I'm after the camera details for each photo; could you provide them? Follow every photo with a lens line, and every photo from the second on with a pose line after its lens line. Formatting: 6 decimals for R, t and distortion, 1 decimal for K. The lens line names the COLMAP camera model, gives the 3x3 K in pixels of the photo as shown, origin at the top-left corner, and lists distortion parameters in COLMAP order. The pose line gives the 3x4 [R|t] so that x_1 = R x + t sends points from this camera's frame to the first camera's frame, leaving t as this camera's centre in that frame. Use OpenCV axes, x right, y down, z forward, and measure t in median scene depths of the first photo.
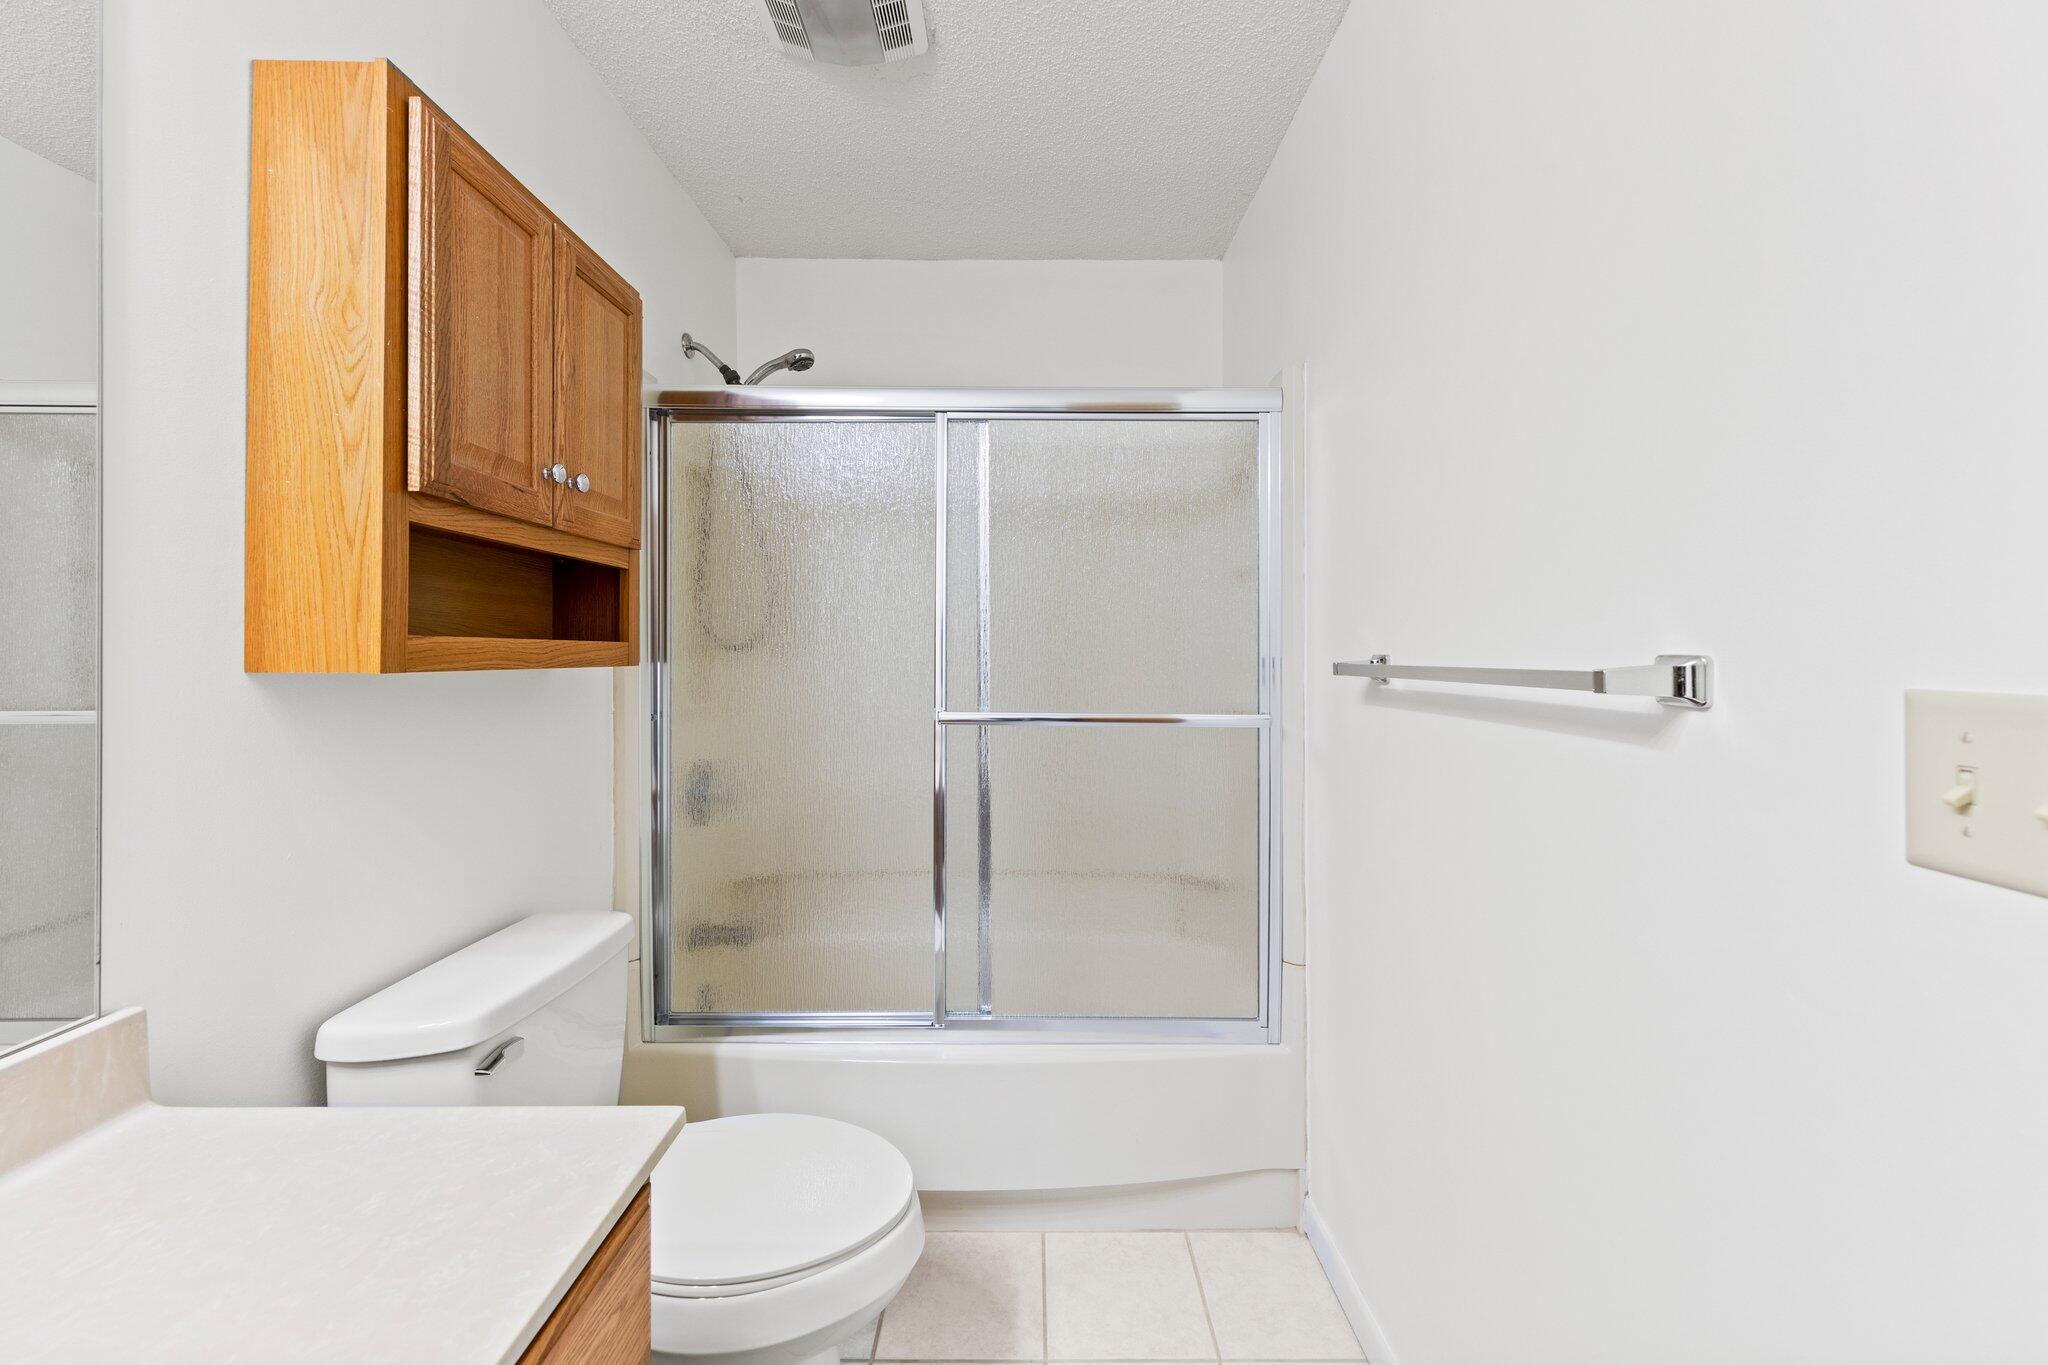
lens RADIAL K [[777.8, 0, 1026.7], [0, 777.8, 646.7], [0, 0, 1]] dist [0.002061, 0.000347]
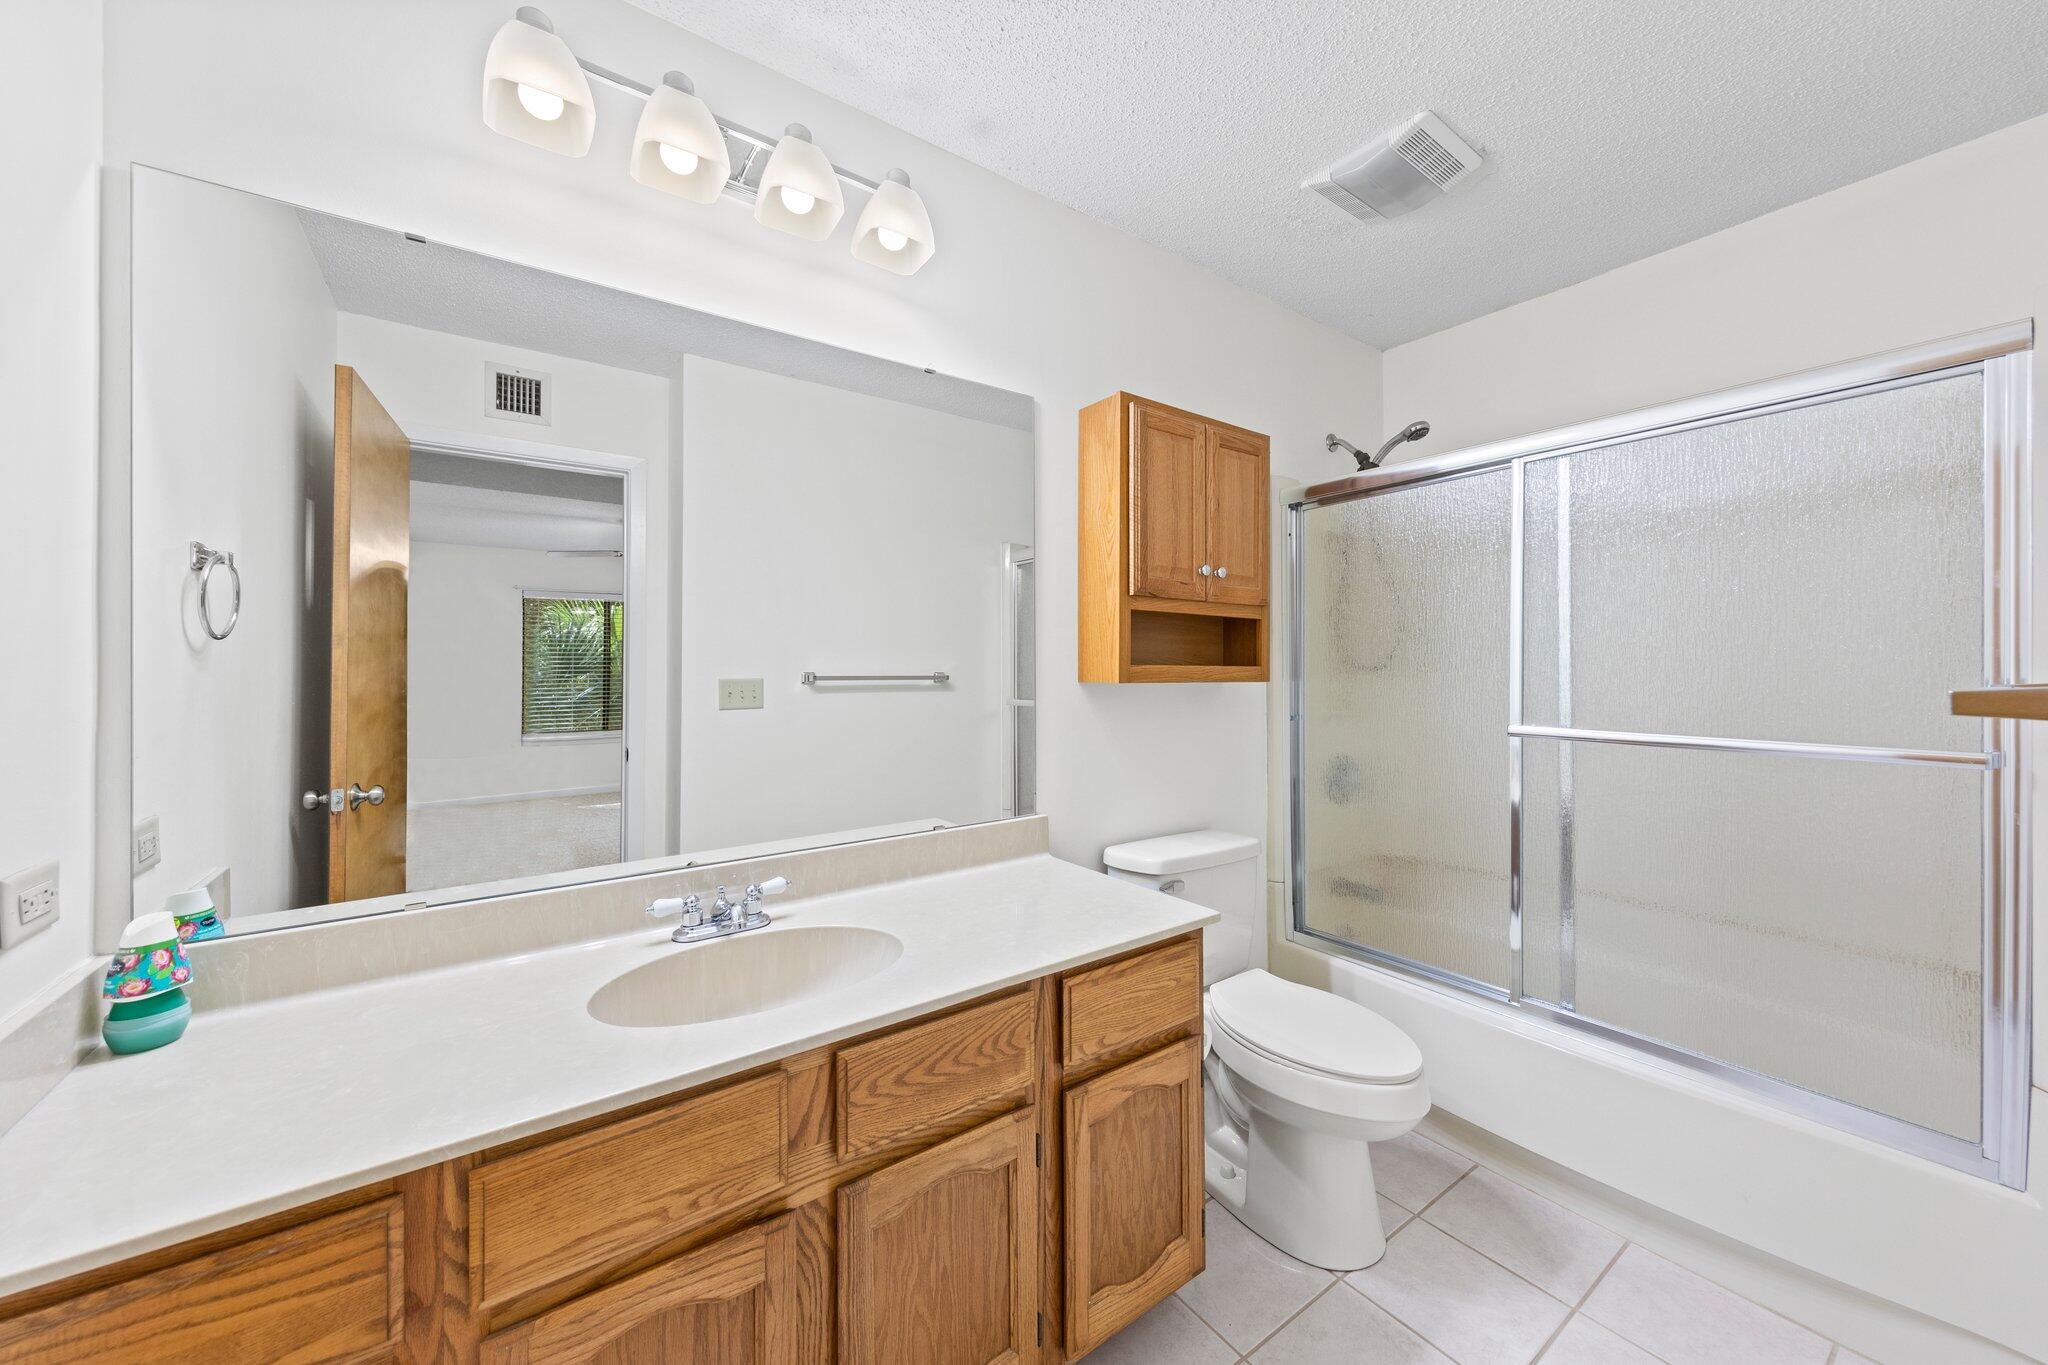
lens RADIAL K [[742.8, 0, 1025.1], [0, 742.8, 672.6], [0, 0, 1]] dist [0.000261, 0.000036]
pose [[0.579076, -0.002752, -0.815269, 0.495321], [0.007733, 0.999968, 0.002117, -0.000612], [0.815237, -0.007530, 0.579079, -0.280042]]
